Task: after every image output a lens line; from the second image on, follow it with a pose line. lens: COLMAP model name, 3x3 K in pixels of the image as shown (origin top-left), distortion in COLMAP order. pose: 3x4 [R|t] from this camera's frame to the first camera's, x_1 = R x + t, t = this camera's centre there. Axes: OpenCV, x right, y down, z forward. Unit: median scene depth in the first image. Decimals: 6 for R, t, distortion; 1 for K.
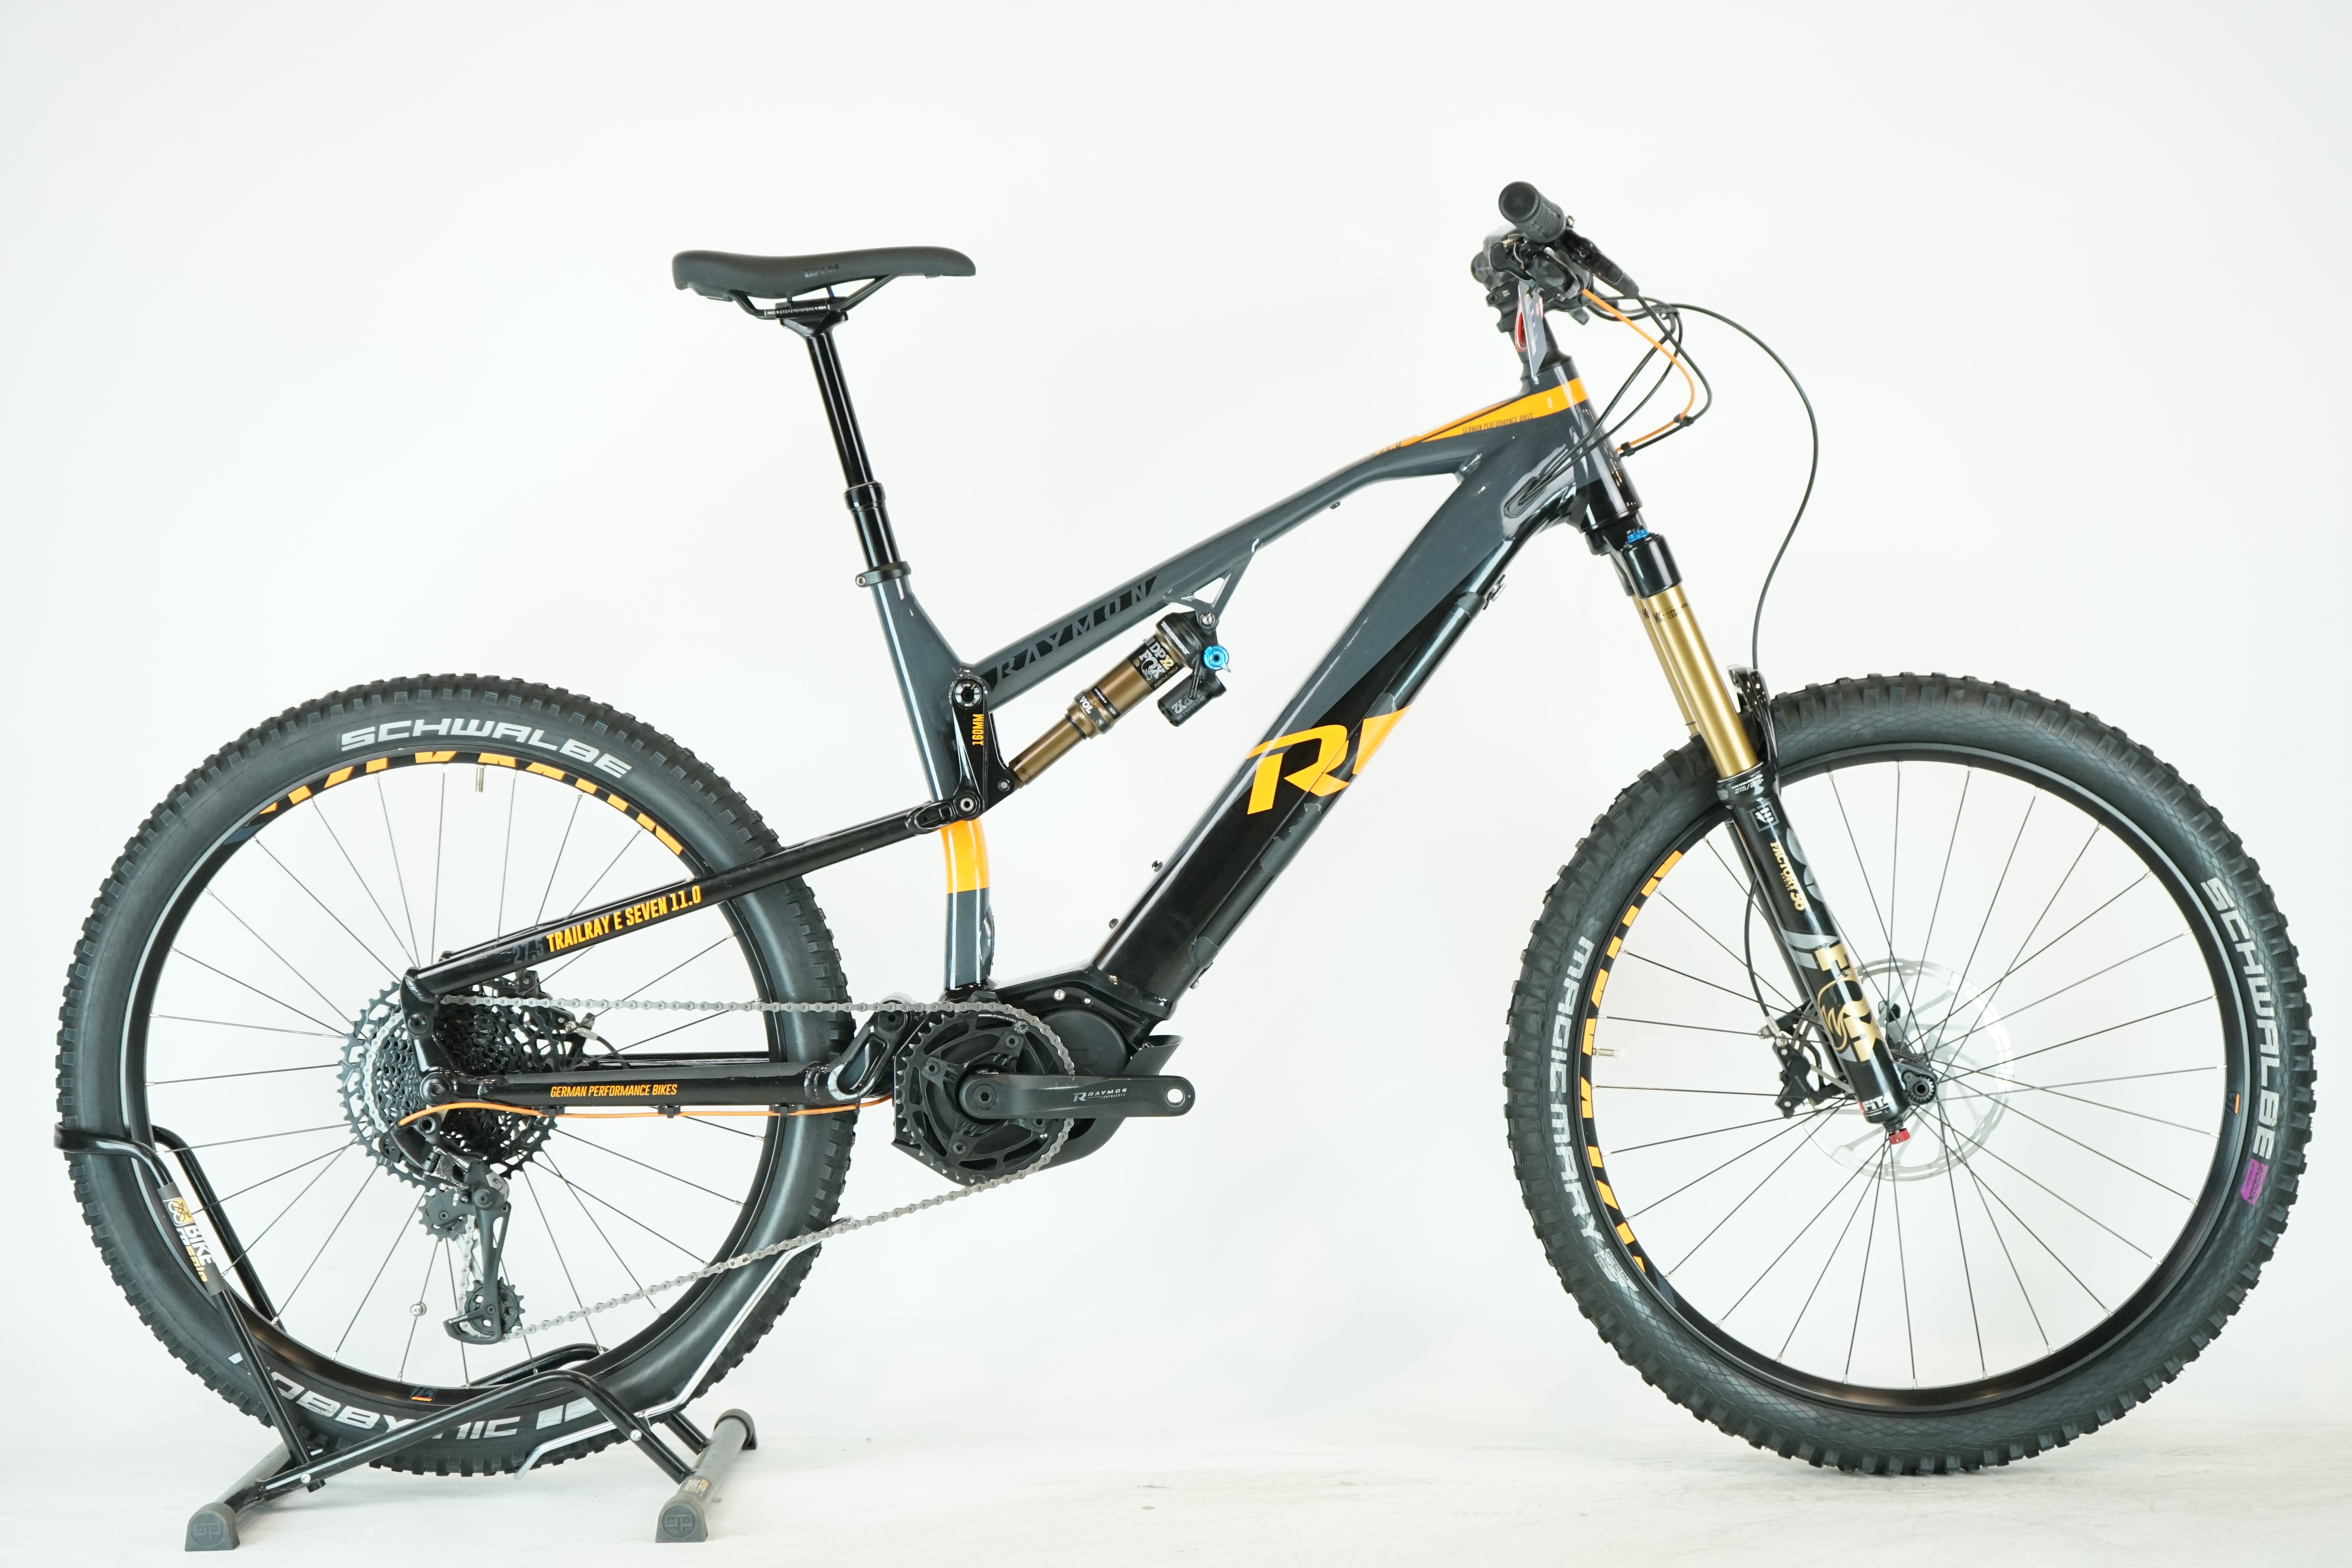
lens RADIAL K [[3796.0, 0, 1176.0], [0, 3796.0, 784.0], [0, 0, 1]] dist [-0.039155, -0.088081]
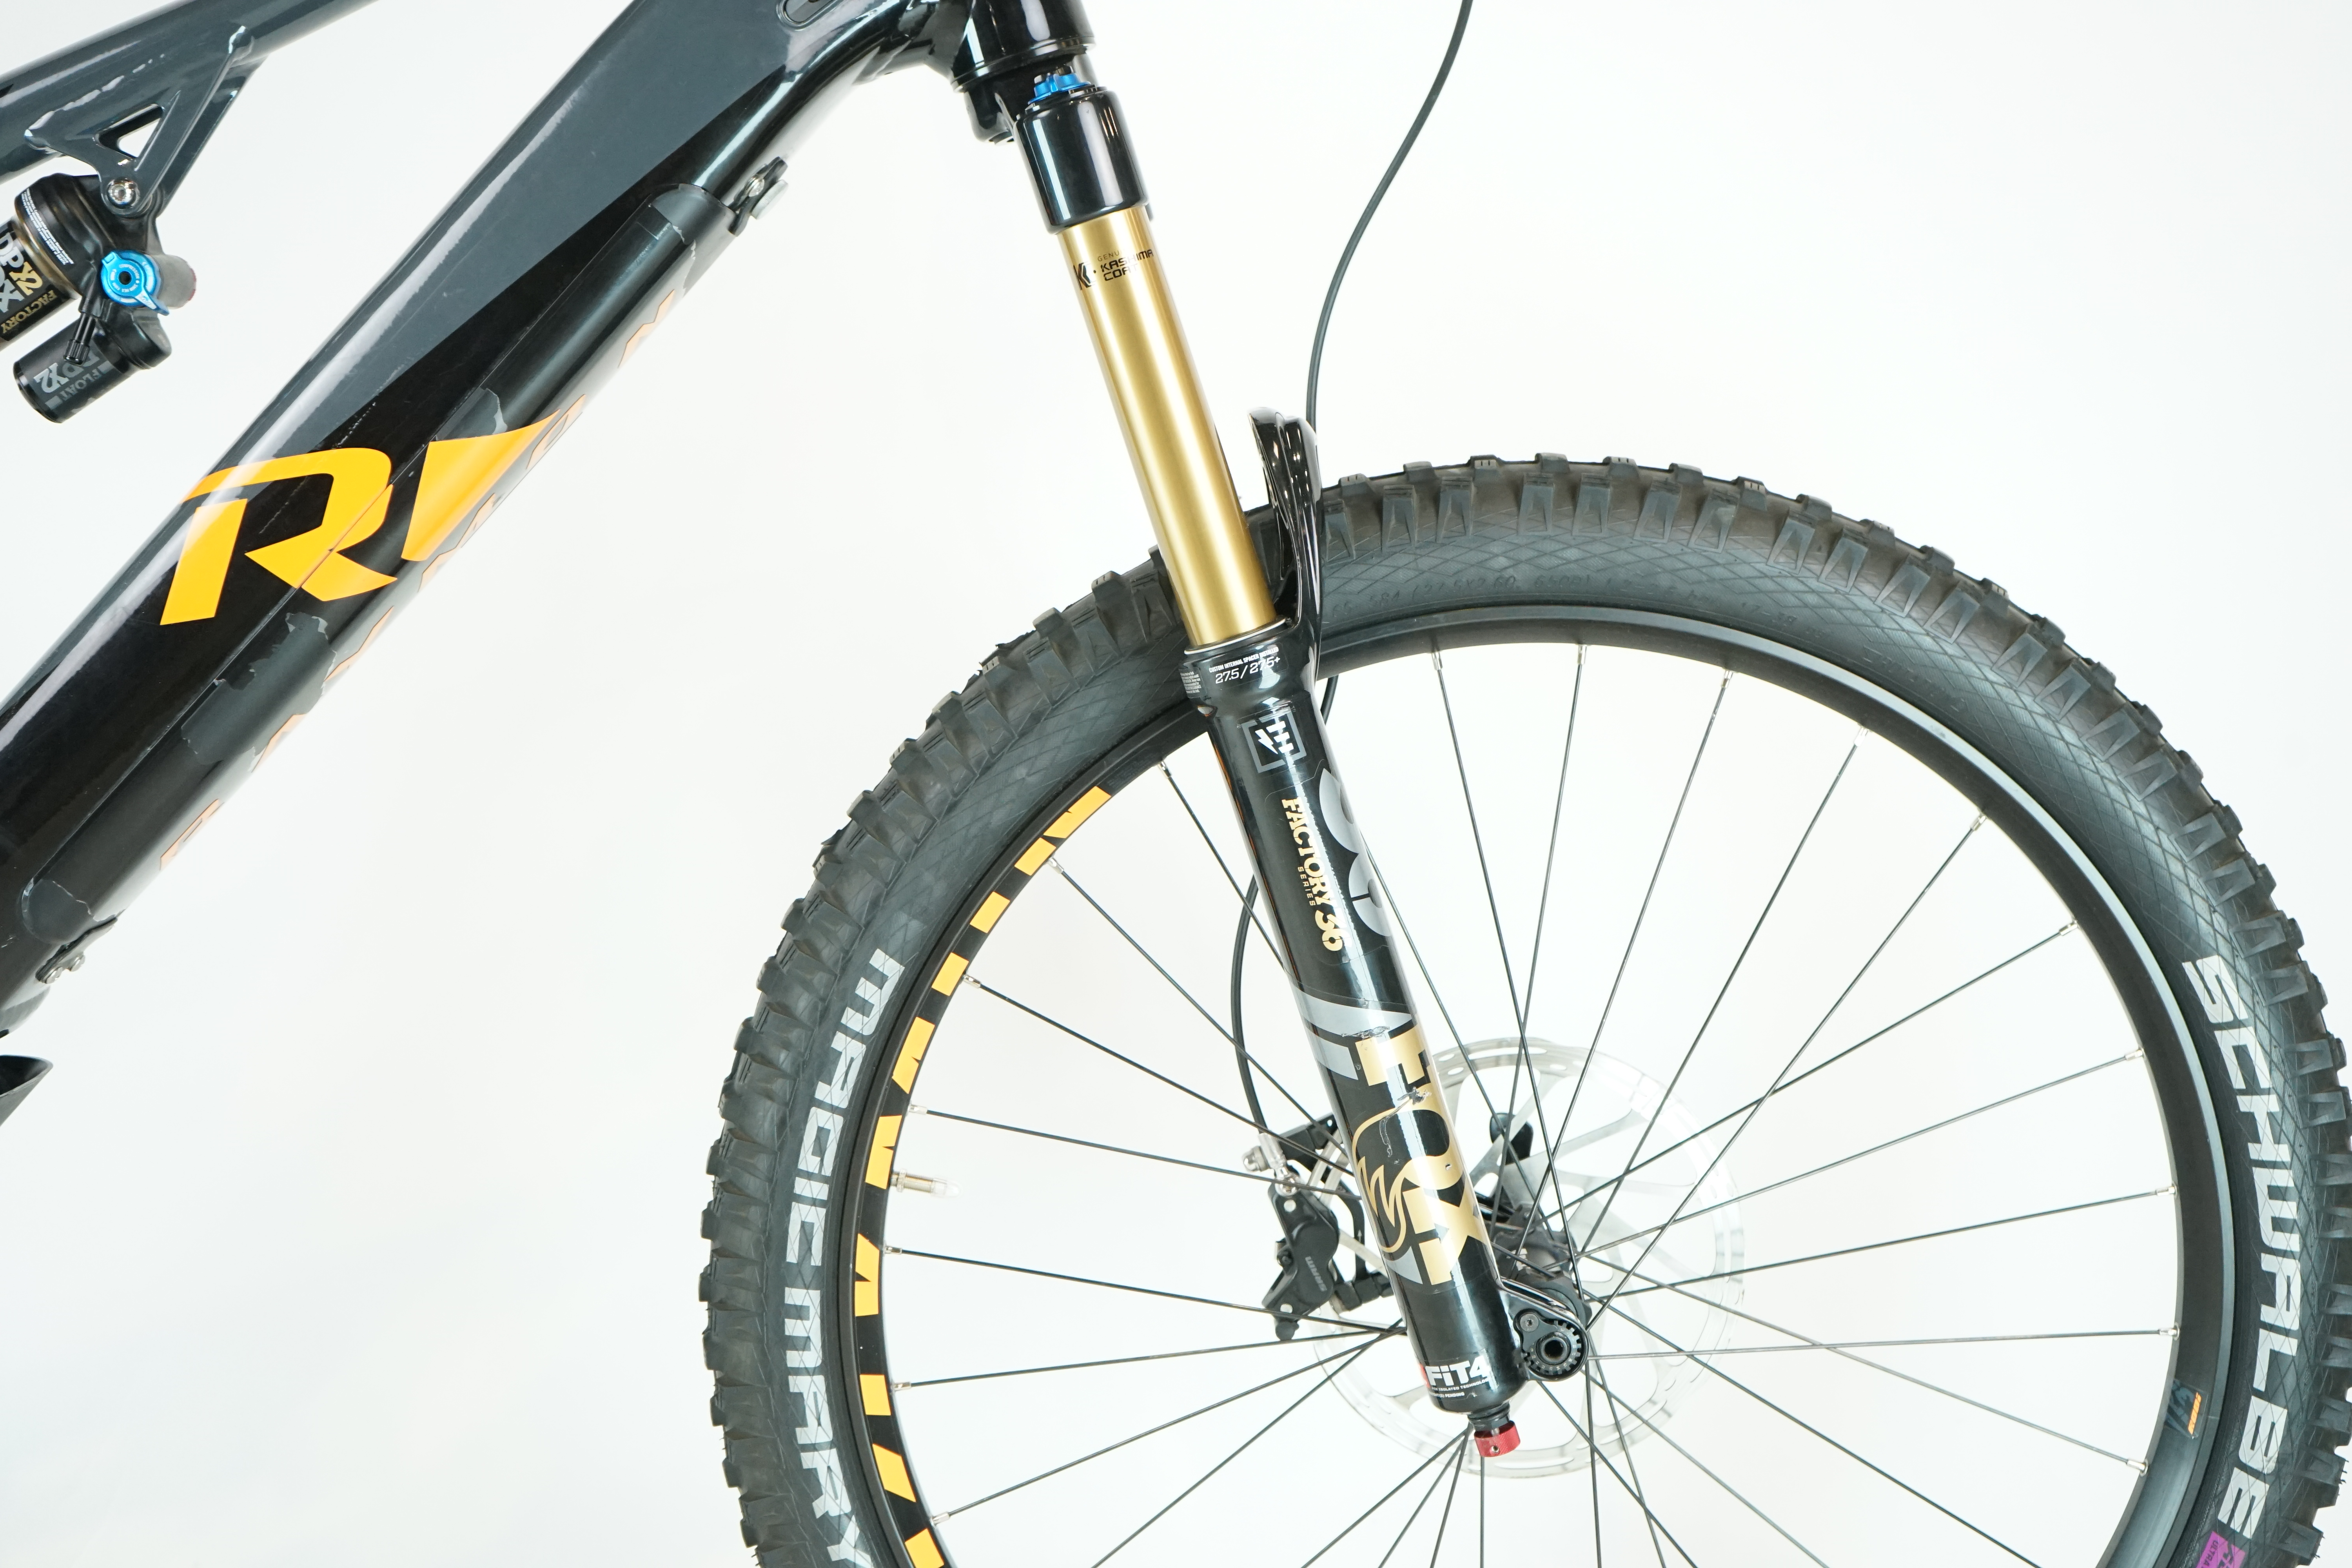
lens RADIAL K [[2943.0, 0, 1176.0], [0, 2943.0, 784.0], [0, 0, 1]] dist [-0.055905, 0.034429]
pose [[0.994152, 0.092639, 0.055501, 0.123044], [-0.096499, 0.992764, 0.071460, -0.010083], [-0.048479, -0.076398, 0.995898, 0.643167]]
